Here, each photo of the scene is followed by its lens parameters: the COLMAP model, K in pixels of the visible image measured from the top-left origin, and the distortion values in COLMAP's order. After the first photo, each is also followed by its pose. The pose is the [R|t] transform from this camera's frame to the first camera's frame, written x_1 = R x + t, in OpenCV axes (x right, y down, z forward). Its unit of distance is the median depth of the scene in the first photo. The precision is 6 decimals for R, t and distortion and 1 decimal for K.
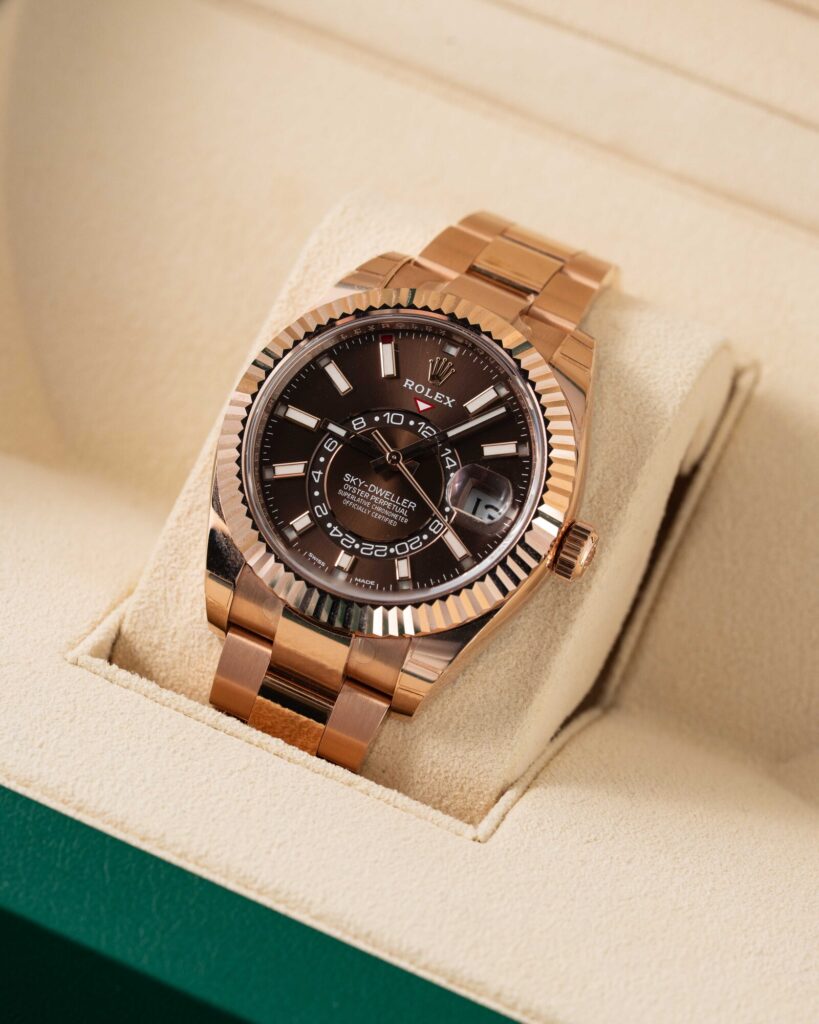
lens RADIAL K [[4243.7, 0, 411.2], [0, 4243.7, 509.7], [0, 0, 1]] dist [0.077220, 0.000000]
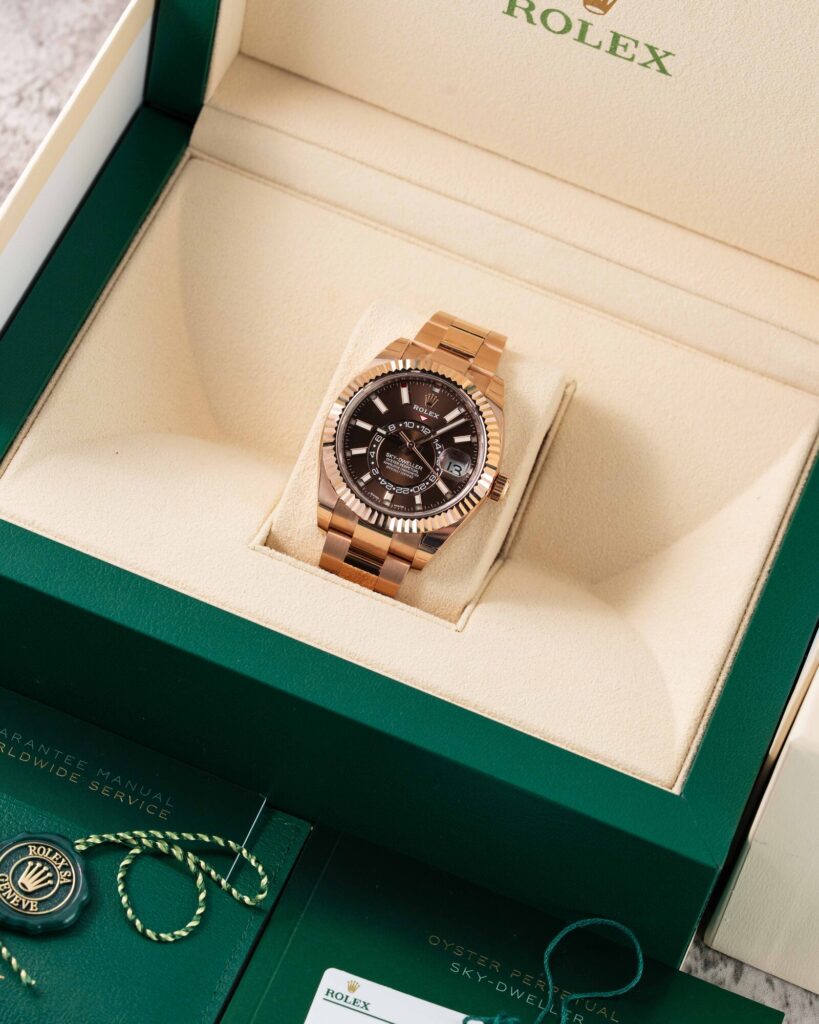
lens RADIAL K [[4243.7, 0, 408.6], [0, 4243.7, 513.0], [0, 0, 1]] dist [0.077220, 0.000000]
pose [[0.992870, -0.029382, 0.115526, -0.239070], [0.020260, 0.996641, 0.079352, -0.139865], [-0.117470, -0.076445, 0.990130, -1.007451]]
